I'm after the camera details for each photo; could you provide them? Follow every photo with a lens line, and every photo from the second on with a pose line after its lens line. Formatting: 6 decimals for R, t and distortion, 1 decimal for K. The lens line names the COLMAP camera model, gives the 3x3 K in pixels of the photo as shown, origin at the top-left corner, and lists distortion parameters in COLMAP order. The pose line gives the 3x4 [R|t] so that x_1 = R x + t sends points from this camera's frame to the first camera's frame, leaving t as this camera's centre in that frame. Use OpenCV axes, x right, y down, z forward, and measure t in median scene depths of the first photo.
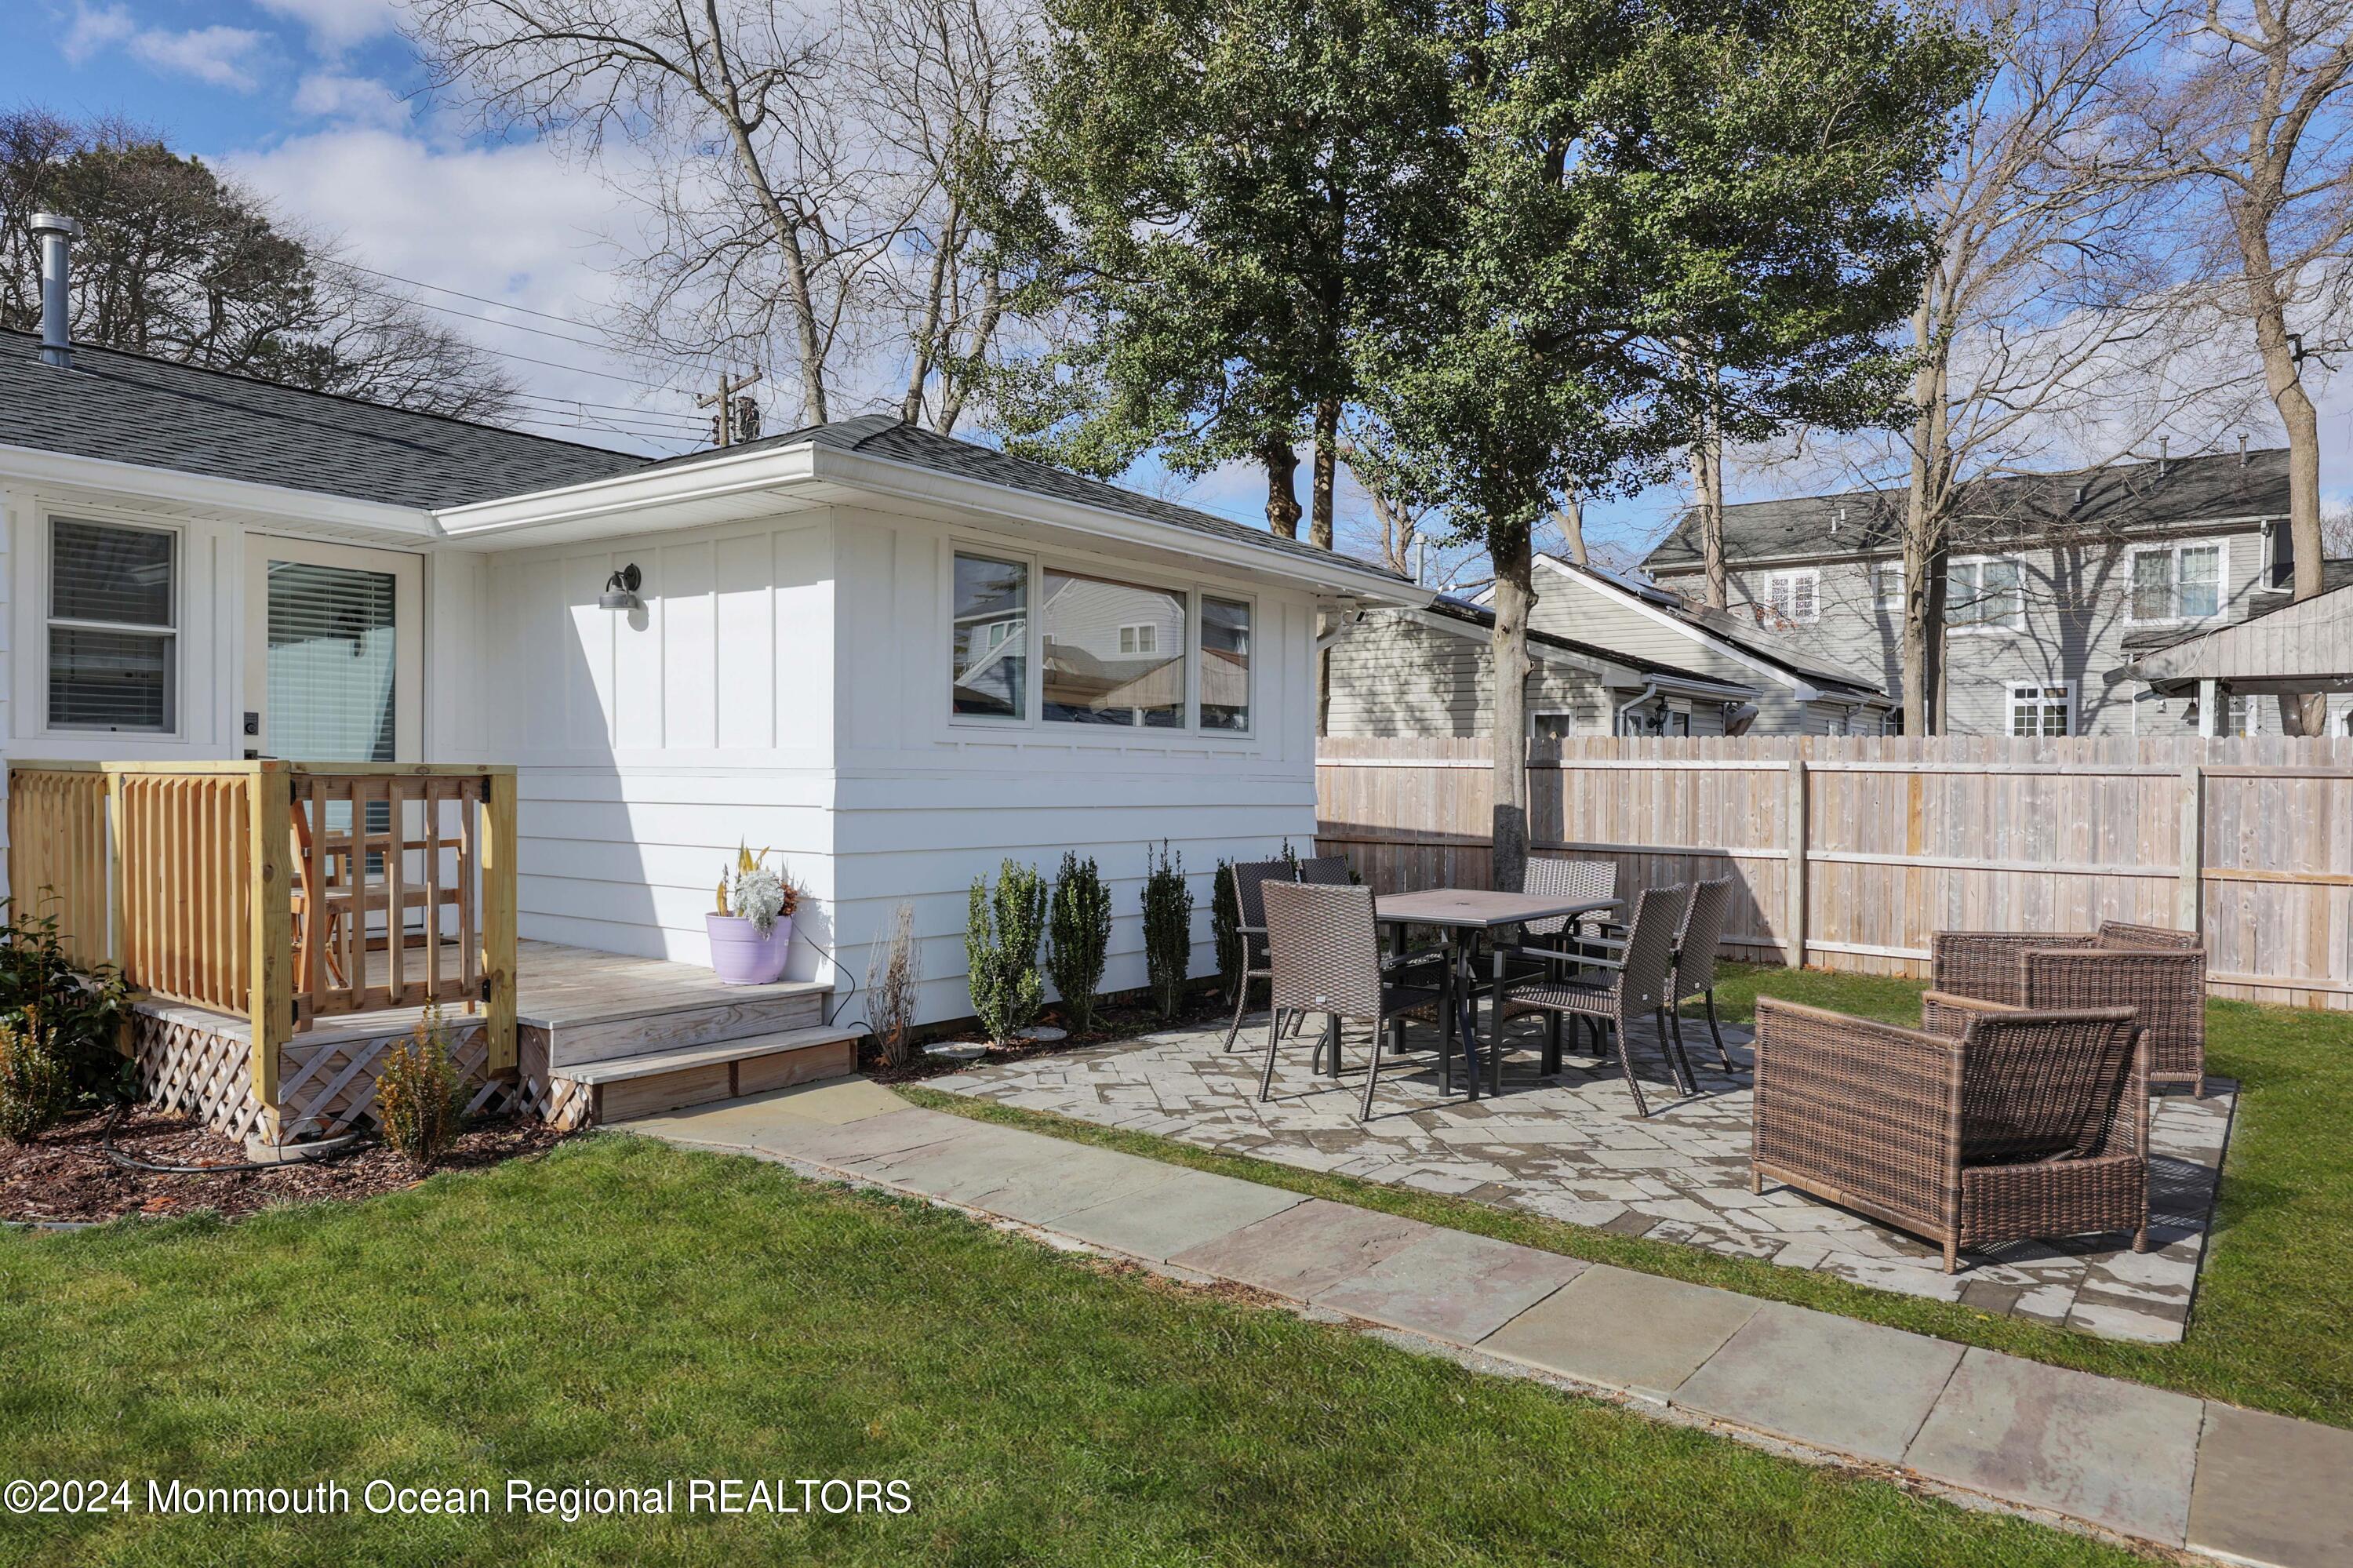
lens RADIAL K [[1461.9, 0, 1176.5], [0, 1461.9, 784.0], [0, 0, 1]] dist [0.003209, 0.002677]
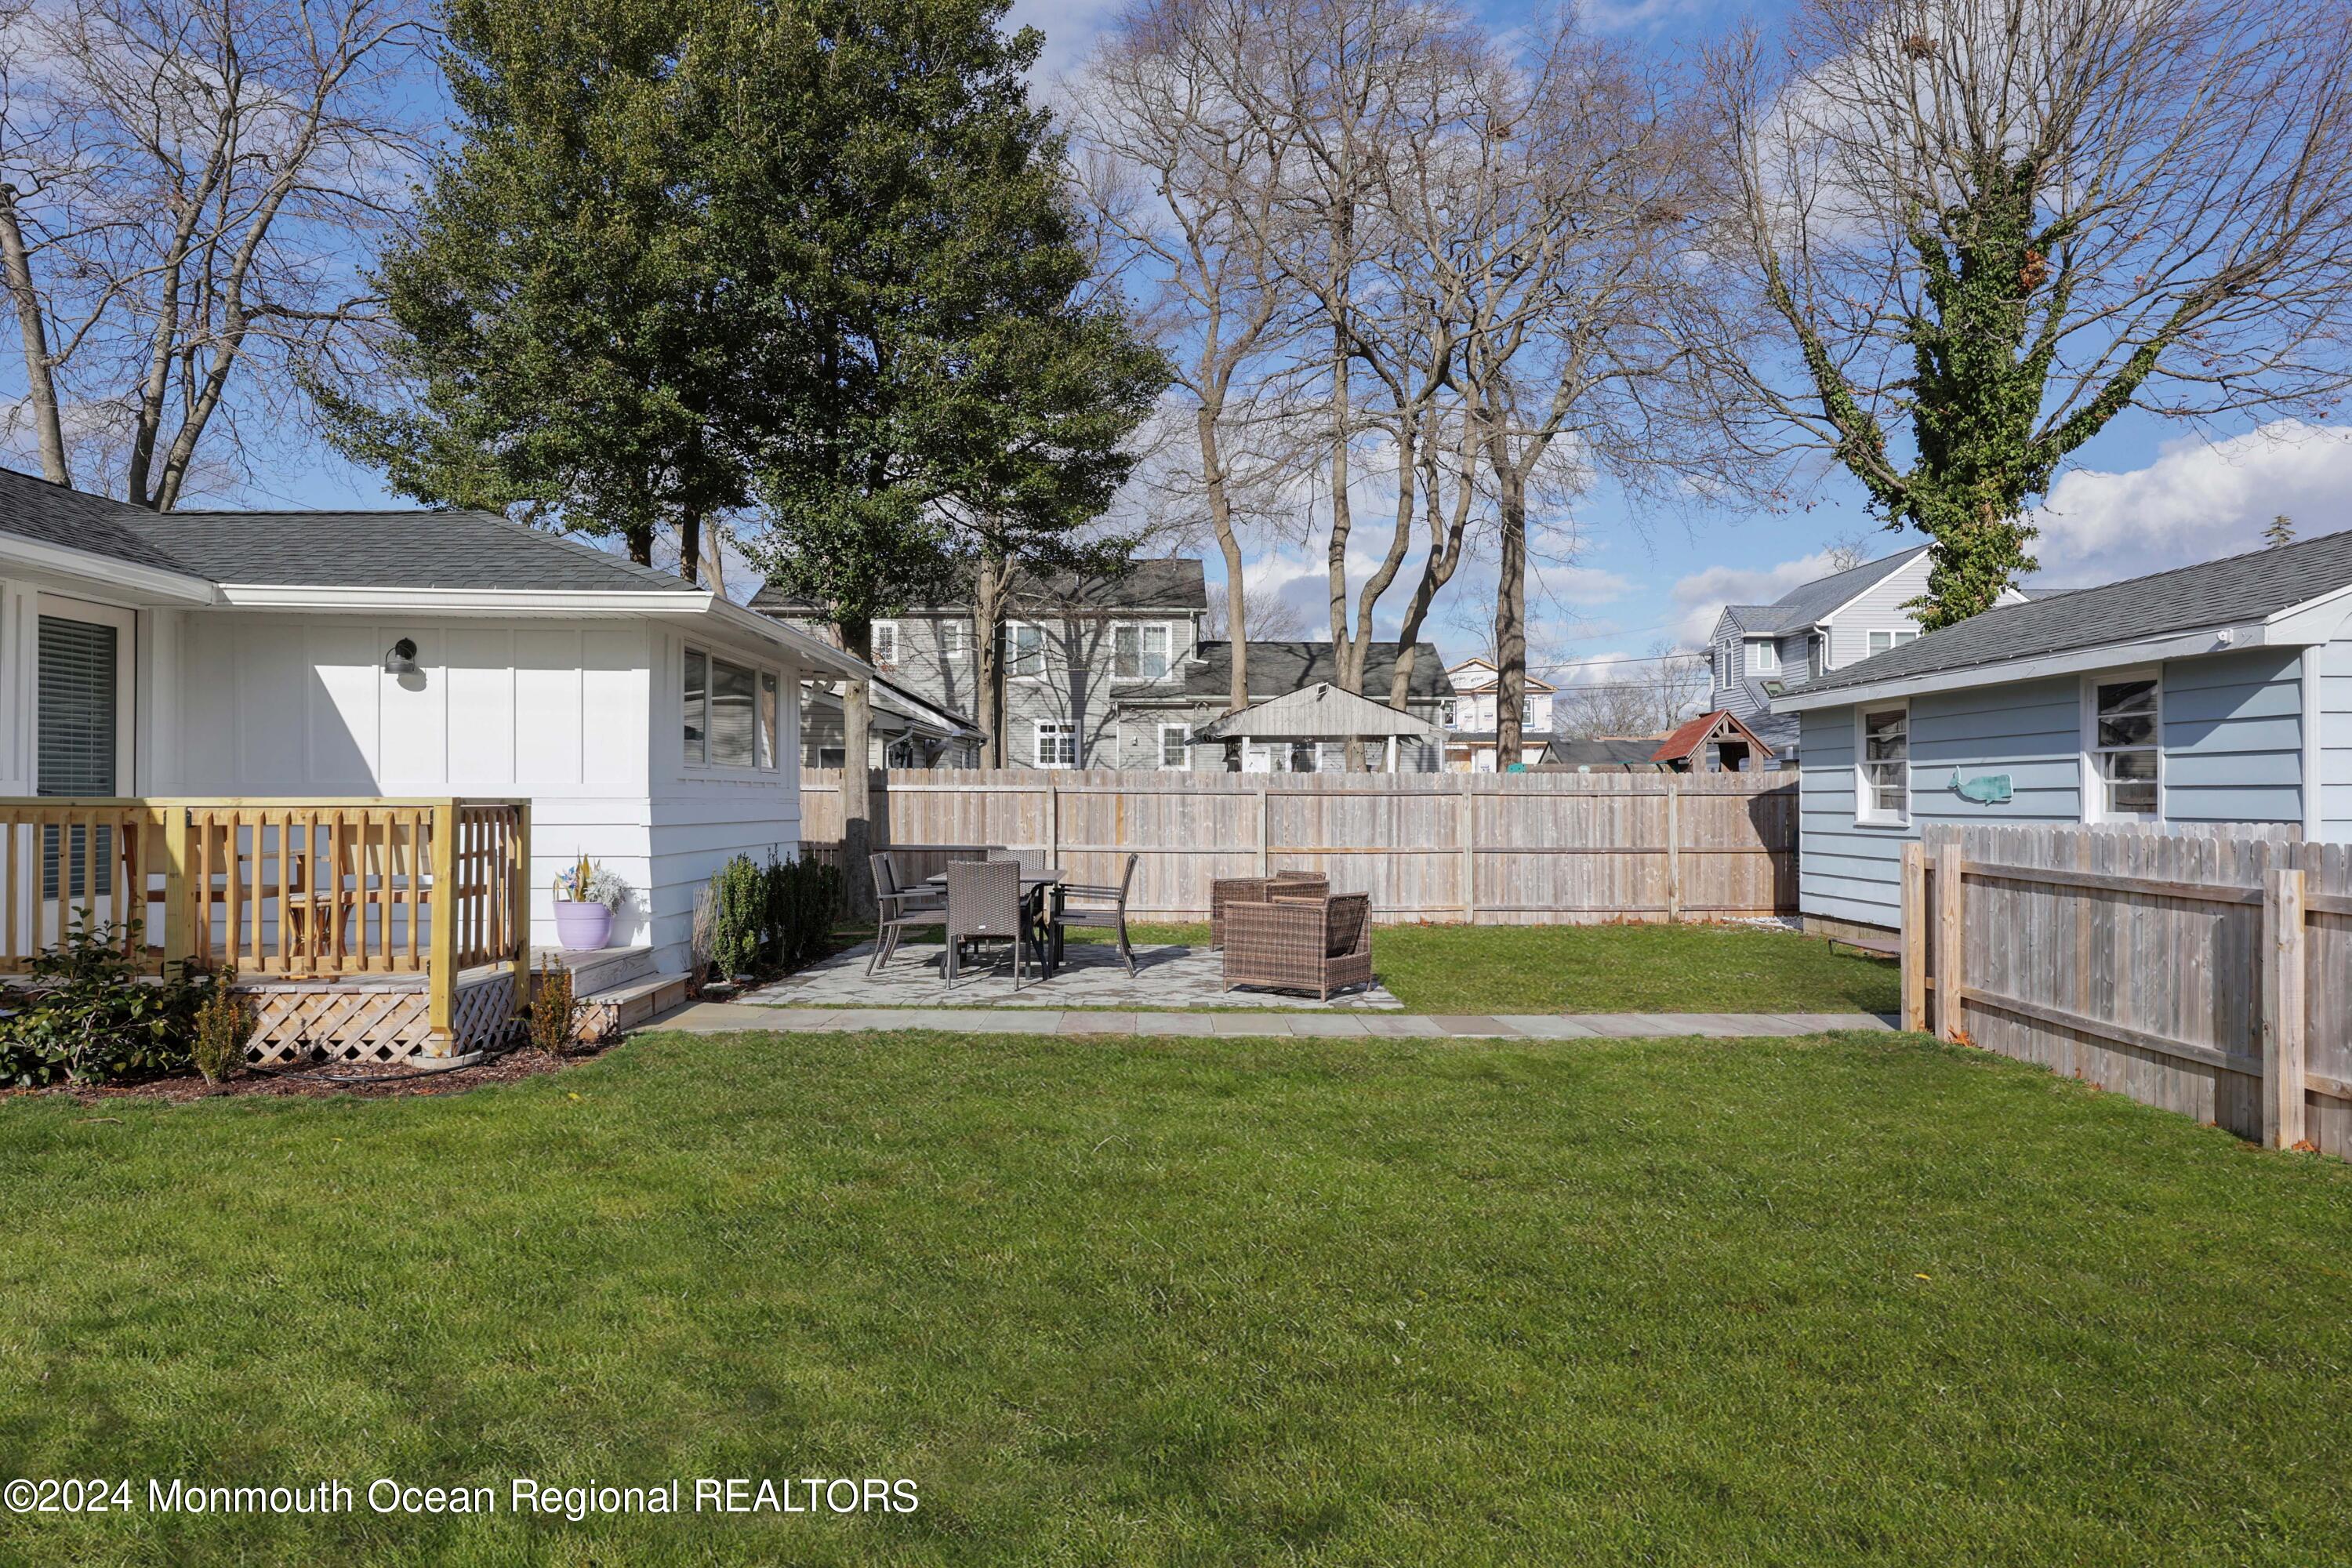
lens RADIAL K [[1461.3, 0, 1176.0], [0, 1461.3, 784.0], [0, 0, 1]] dist [0.003209, 0.002677]
pose [[0.783176, -0.002538, 0.621795, -0.399000], [0.009447, 0.999925, -0.007818, -0.004632], [-0.621728, 0.011997, 0.783141, -0.257587]]
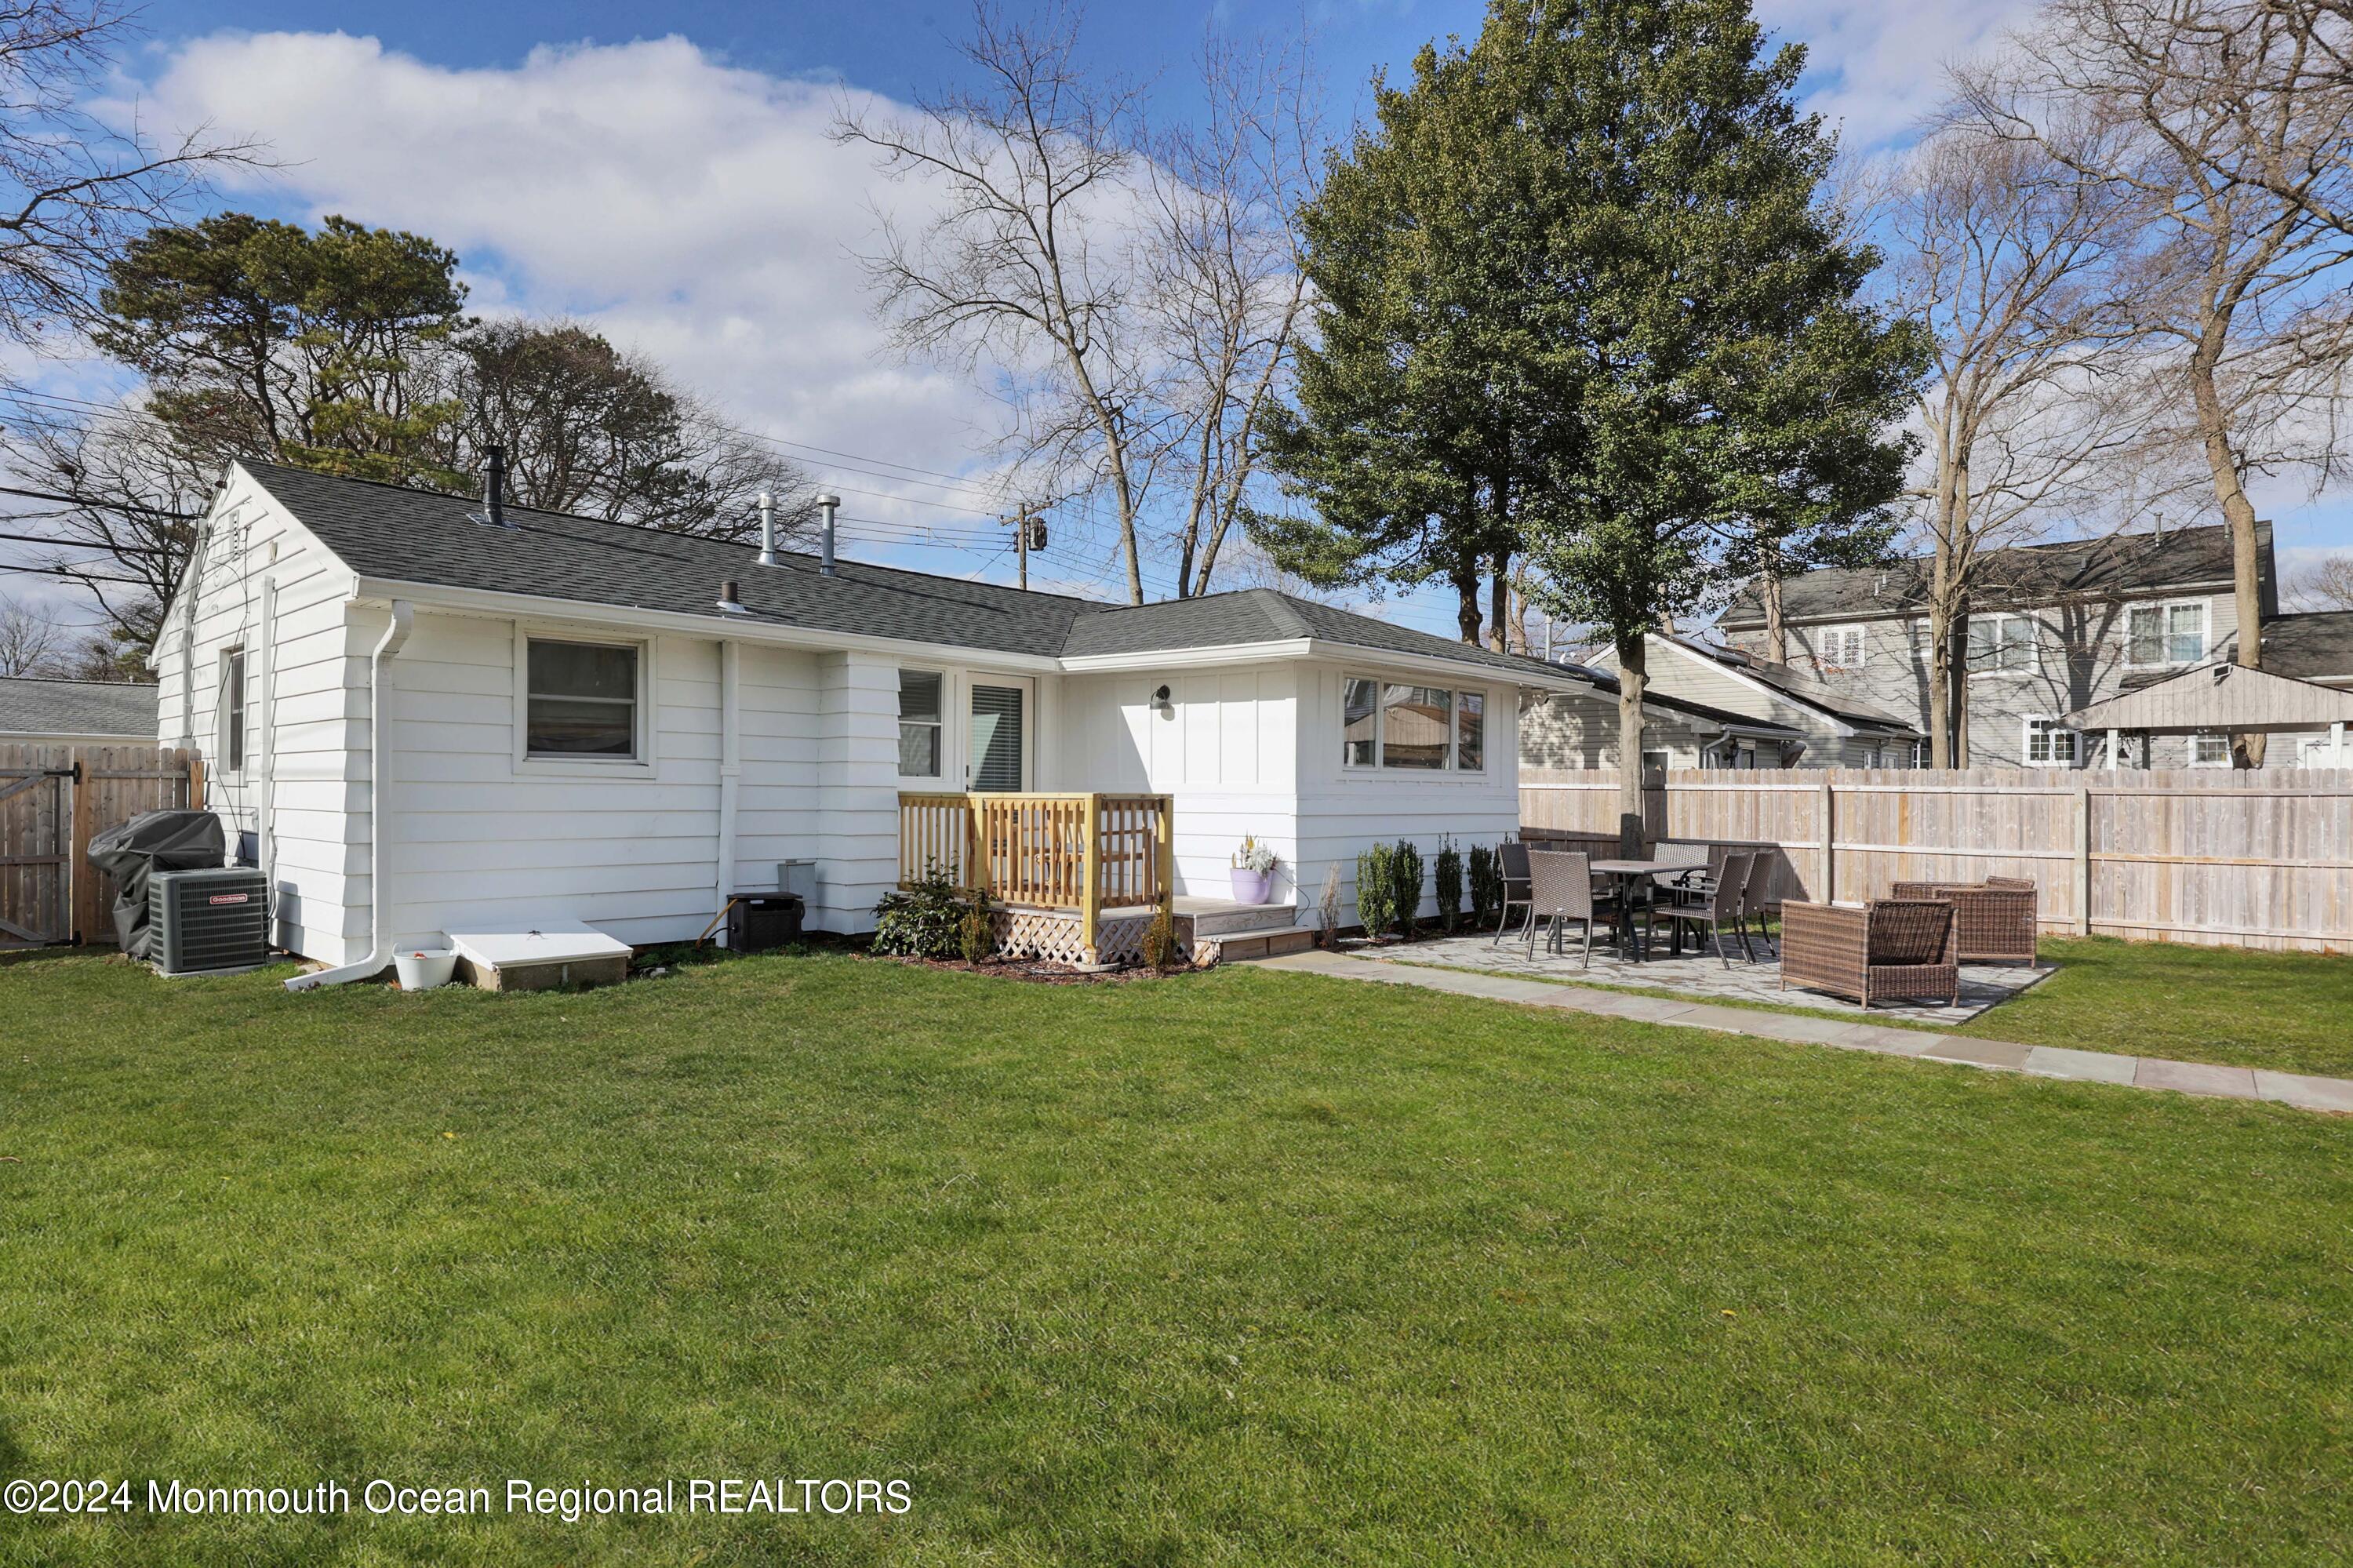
lens RADIAL K [[1272.8, 0, 1176.5], [0, 1272.8, 784.0], [0, 0, 1]] dist [0.004933, -0.000429]
pose [[0.995784, -0.003692, -0.091654, -0.129169], [0.002595, 0.999924, -0.012088, -0.002353], [0.091692, 0.011799, 0.995718, -0.386166]]
